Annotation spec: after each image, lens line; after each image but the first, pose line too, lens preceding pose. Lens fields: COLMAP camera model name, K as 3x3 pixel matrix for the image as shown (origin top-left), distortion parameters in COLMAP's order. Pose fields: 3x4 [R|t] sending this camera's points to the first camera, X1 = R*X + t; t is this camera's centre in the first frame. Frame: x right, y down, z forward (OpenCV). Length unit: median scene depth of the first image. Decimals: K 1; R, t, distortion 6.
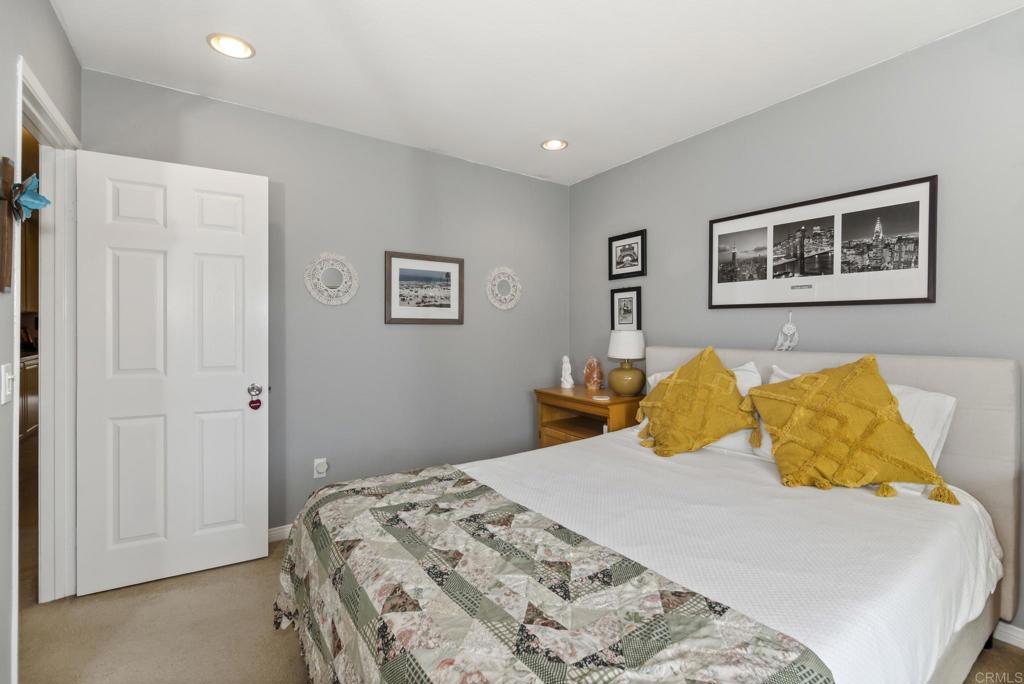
lens RADIAL K [[457.7, 0, 509.7], [0, 457.7, 339.7], [0, 0, 1]] dist [0.004488, -0.001150]
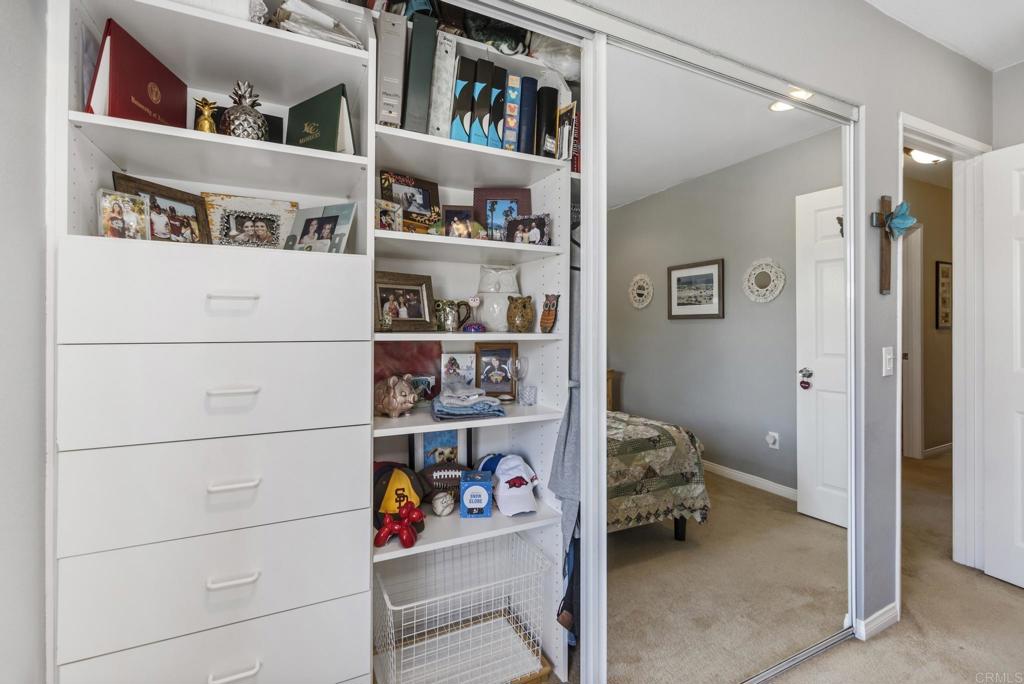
lens RADIAL K [[457.7, 0, 511.2], [0, 457.7, 318.6], [0, 0, 1]] dist [0.004488, -0.001150]
pose [[-0.106965, -0.019866, -0.994064, 0.452774], [-0.023704, 0.999567, -0.017425, 0.002241], [0.993980, 0.021700, -0.107390, 0.246277]]
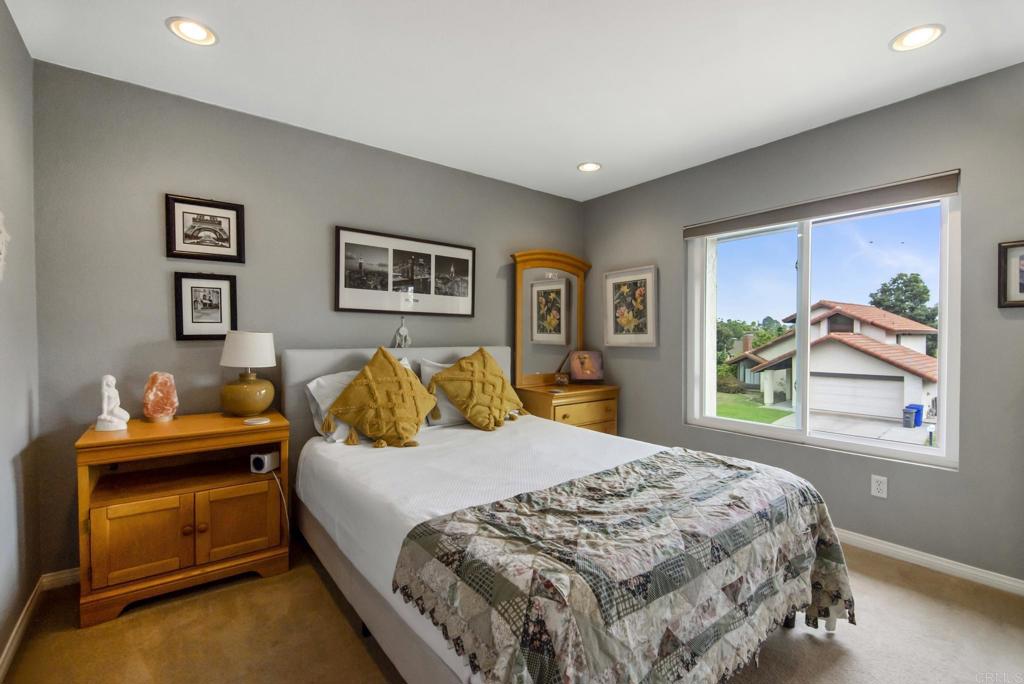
lens RADIAL K [[457.7, 0, 512.6], [0, 457.7, 343.9], [0, 0, 1]] dist [0.004488, -0.001150]
pose [[-0.080771, -0.018538, 0.996560, -0.716626], [0.020952, 0.999575, 0.020293, -0.007326], [-0.996512, 0.022519, -0.080348, 0.789400]]
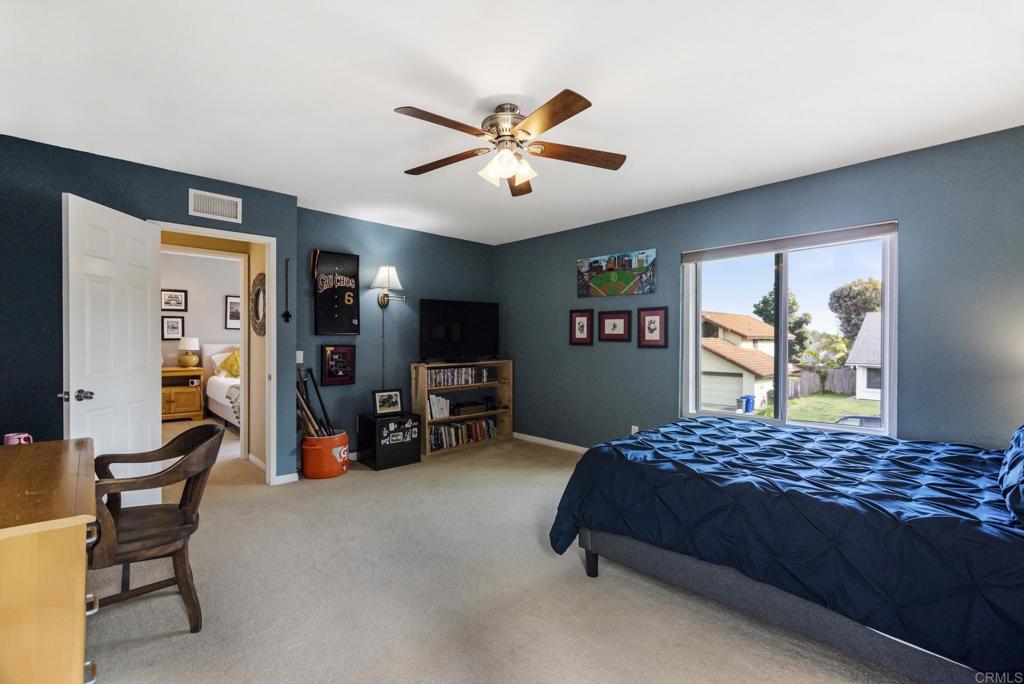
lens RADIAL K [[457.7, 0, 509.4], [0, 457.7, 345.2], [0, 0, 1]] dist [0.004488, -0.001150]
pose [[-0.173018, -0.015630, 0.984795, -2.755335], [0.014551, 0.999724, 0.018424, -0.001038], [-0.984811, 0.017517, -0.172743, -0.153143]]
